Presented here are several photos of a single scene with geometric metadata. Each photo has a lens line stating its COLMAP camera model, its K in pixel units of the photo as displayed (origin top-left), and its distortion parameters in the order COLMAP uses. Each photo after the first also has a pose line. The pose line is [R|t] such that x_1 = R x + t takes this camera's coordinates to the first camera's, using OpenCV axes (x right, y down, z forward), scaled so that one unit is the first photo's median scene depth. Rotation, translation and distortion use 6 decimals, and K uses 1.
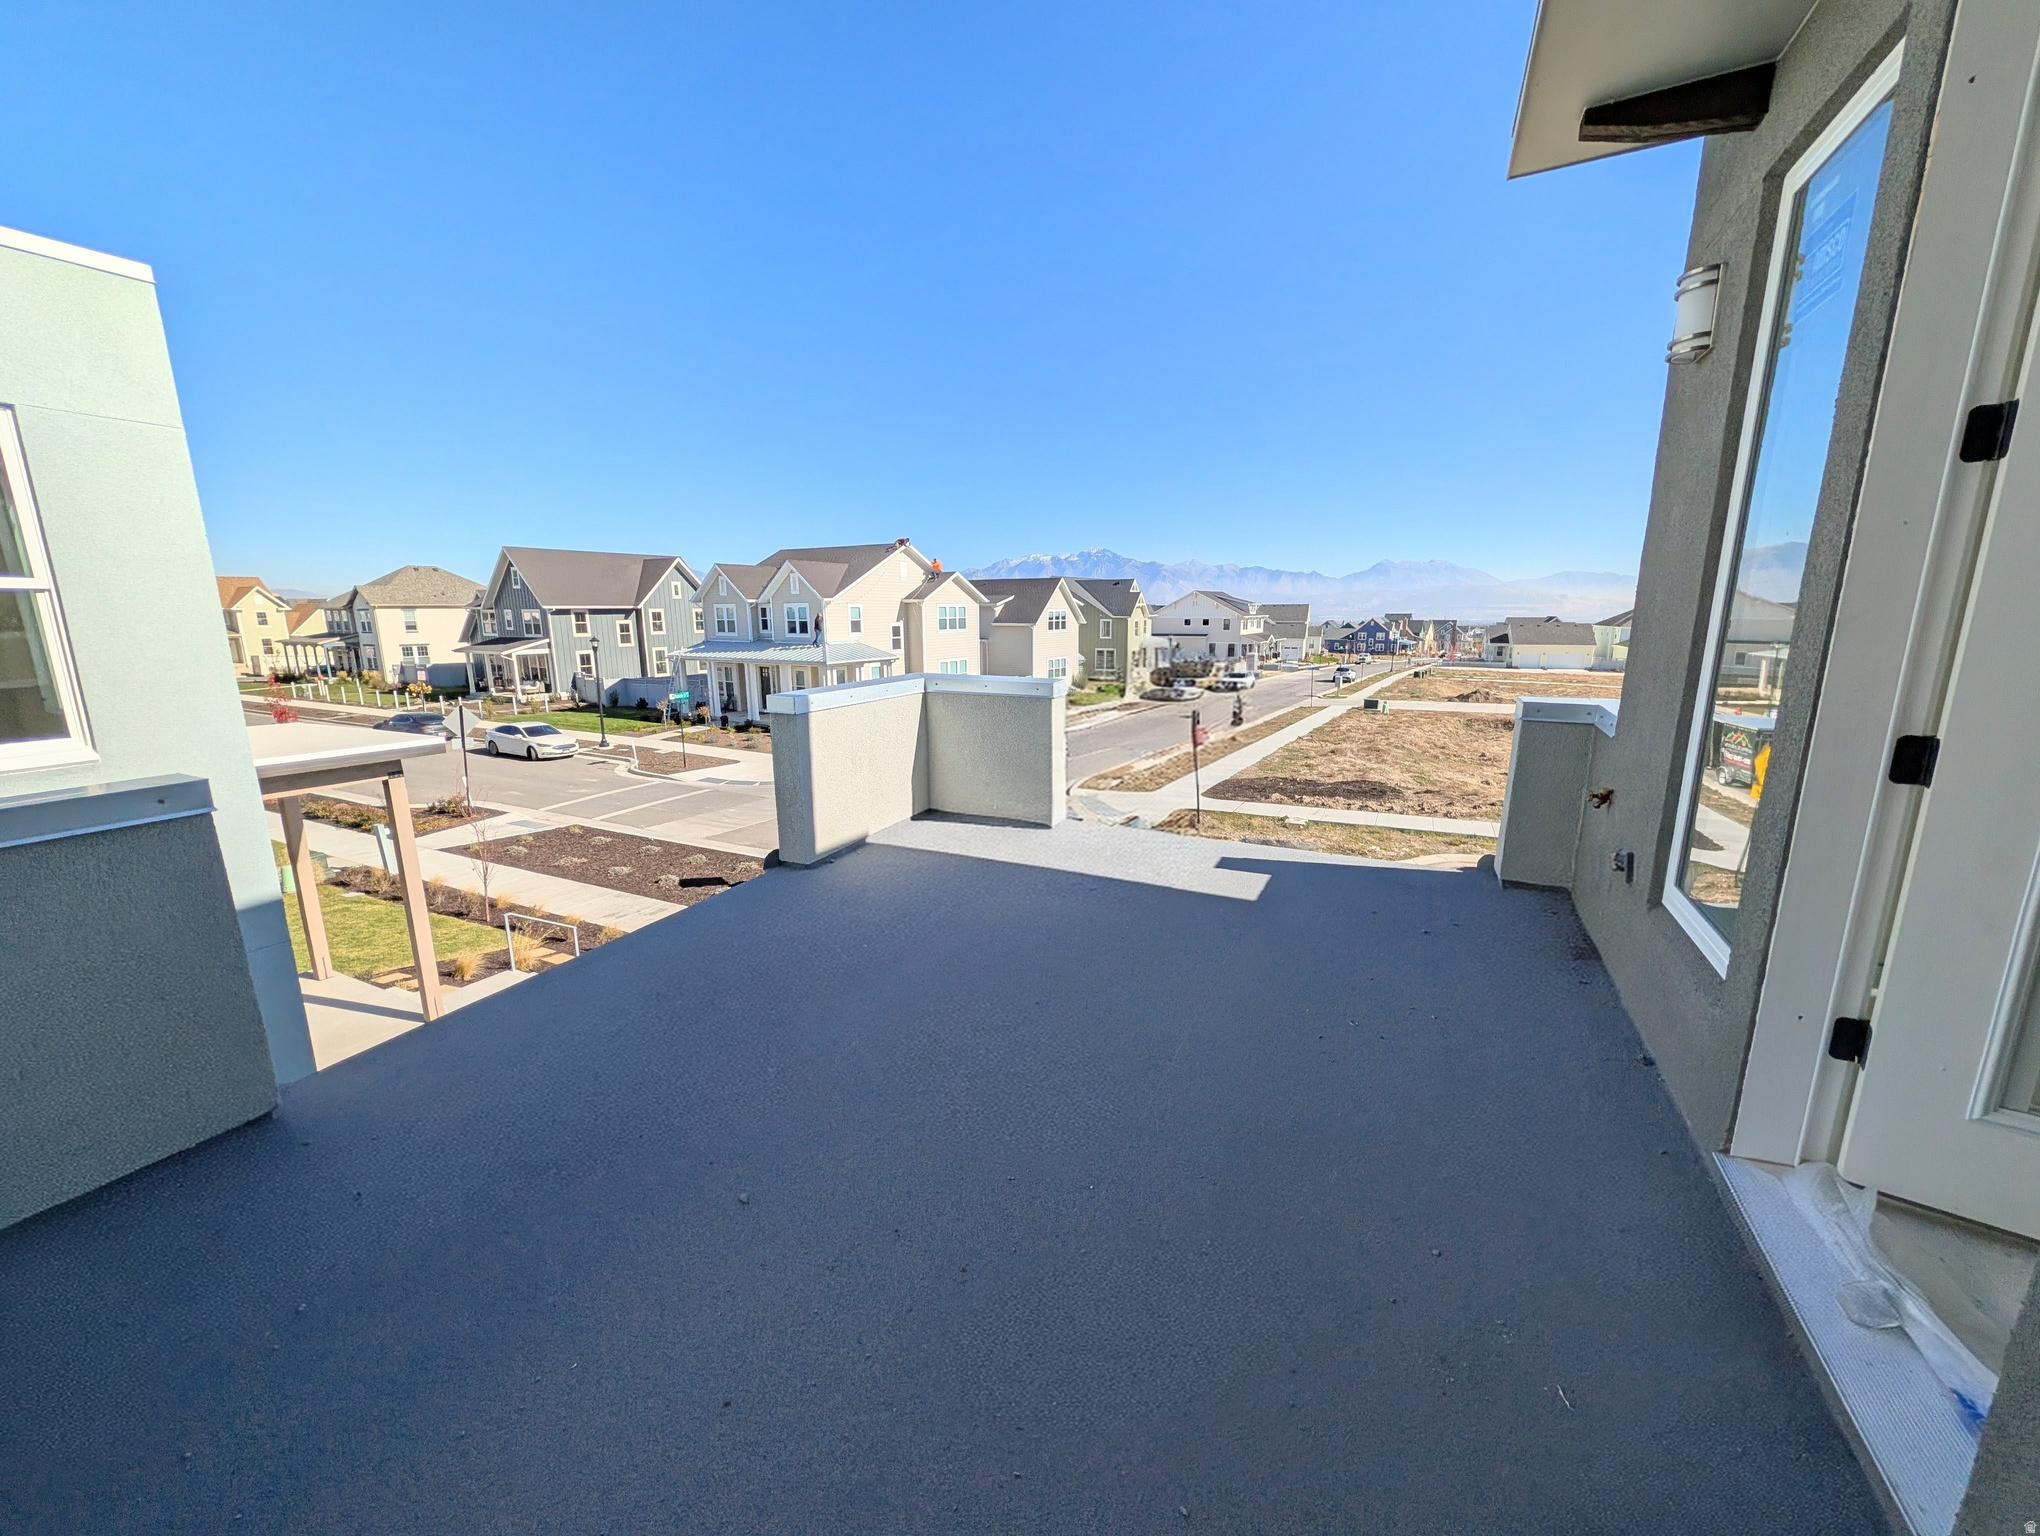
lens RADIAL K [[786.4, 0, 1025.8], [0, 786.4, 764.4], [0, 0, 1]] dist [0.001925, -0.000408]
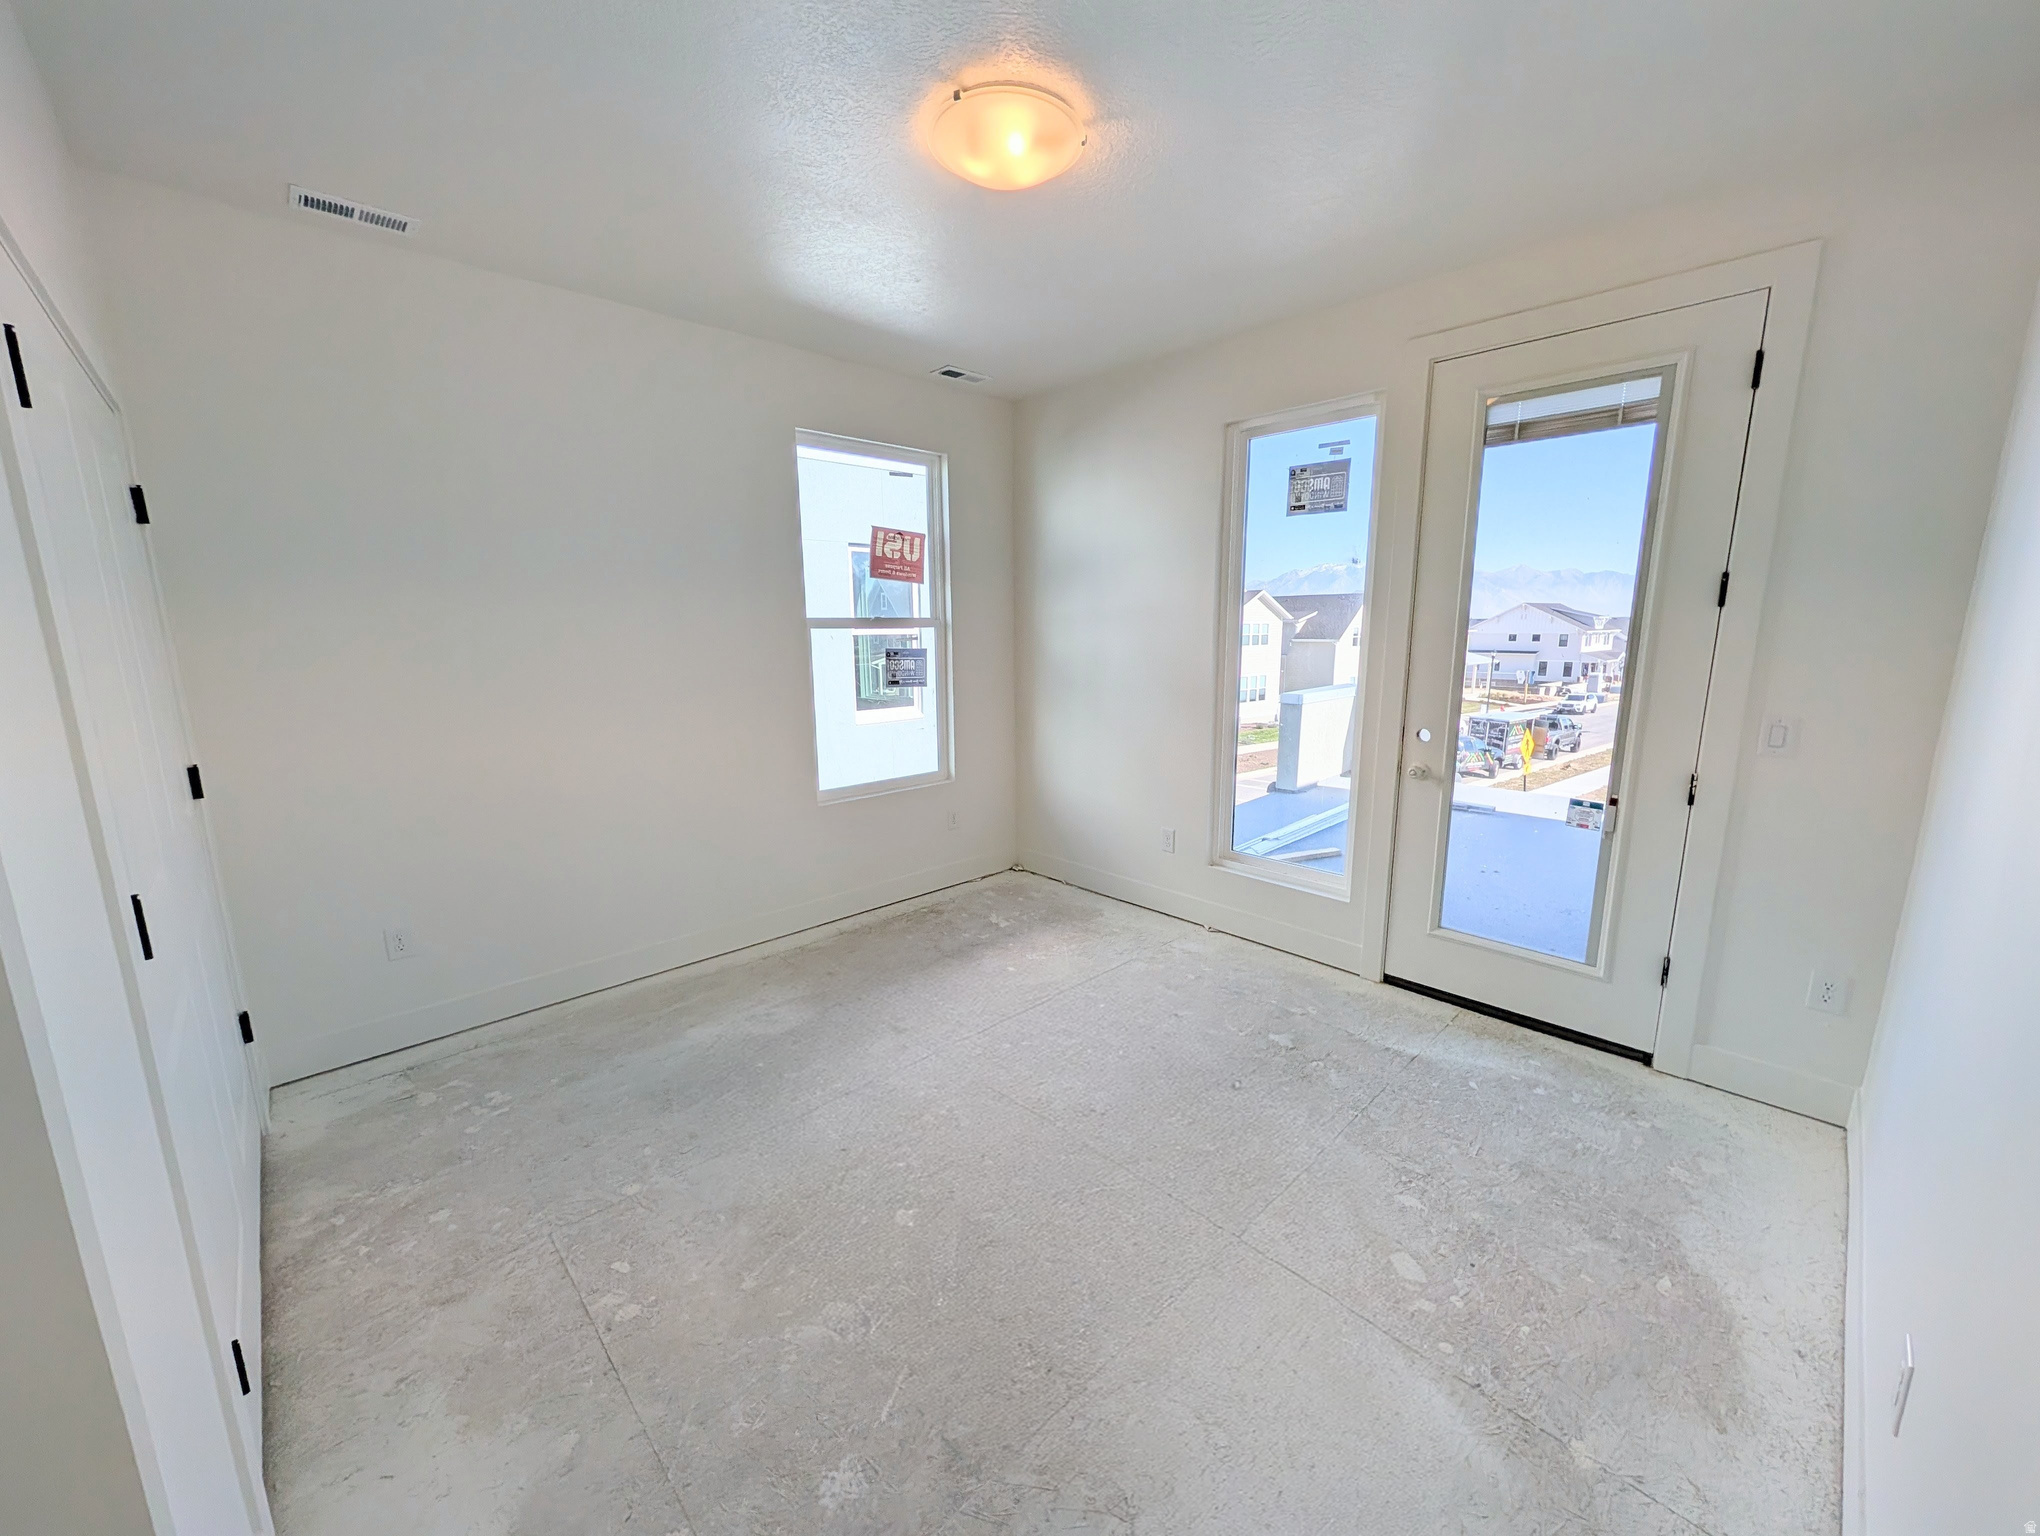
lens RADIAL K [[786.4, 0, 1036.6], [0, 786.4, 770.5], [0, 0, 1]] dist [0.001925, -0.000408]
pose [[0.944134, 0.057074, -0.324581, -0.015527], [-0.060274, 0.998182, 0.000198, 0.007088], [0.324003, 0.019377, 0.945858, -0.049883]]
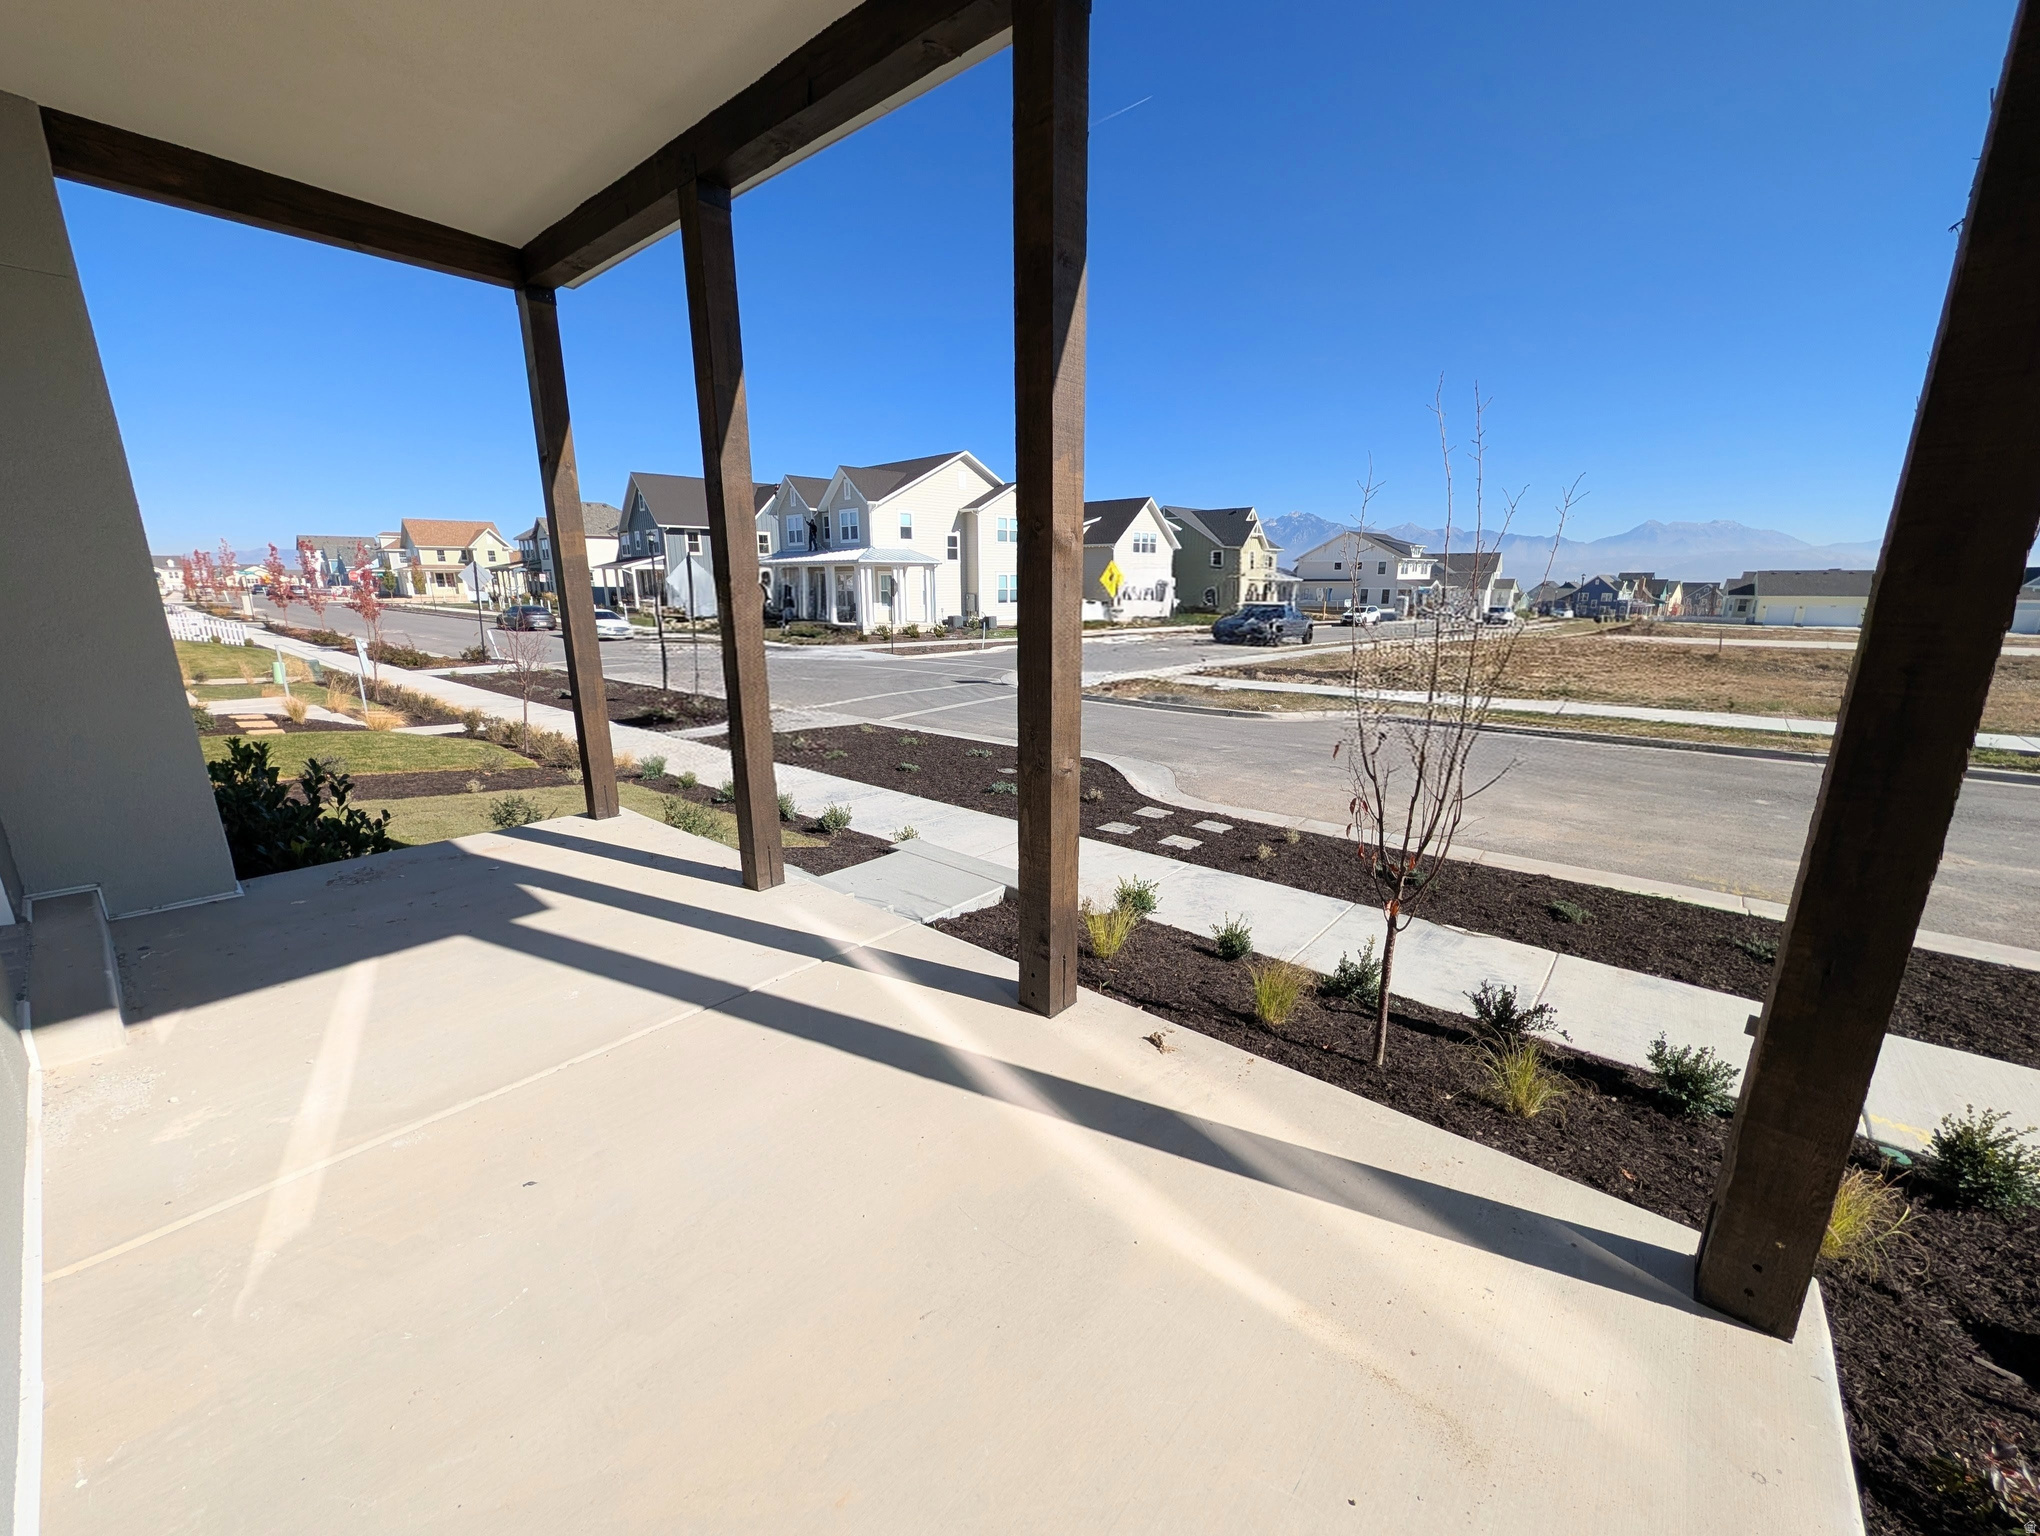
lens RADIAL K [[786.4, 0, 1028.0], [0, 786.4, 767.1], [0, 0, 1]] dist [0.001925, -0.000408]
pose [[0.973761, 0.055576, -0.220681, 0.129170], [-0.046186, 0.997803, 0.047492, 0.051478], [0.222835, -0.036054, 0.974189, 0.021898]]
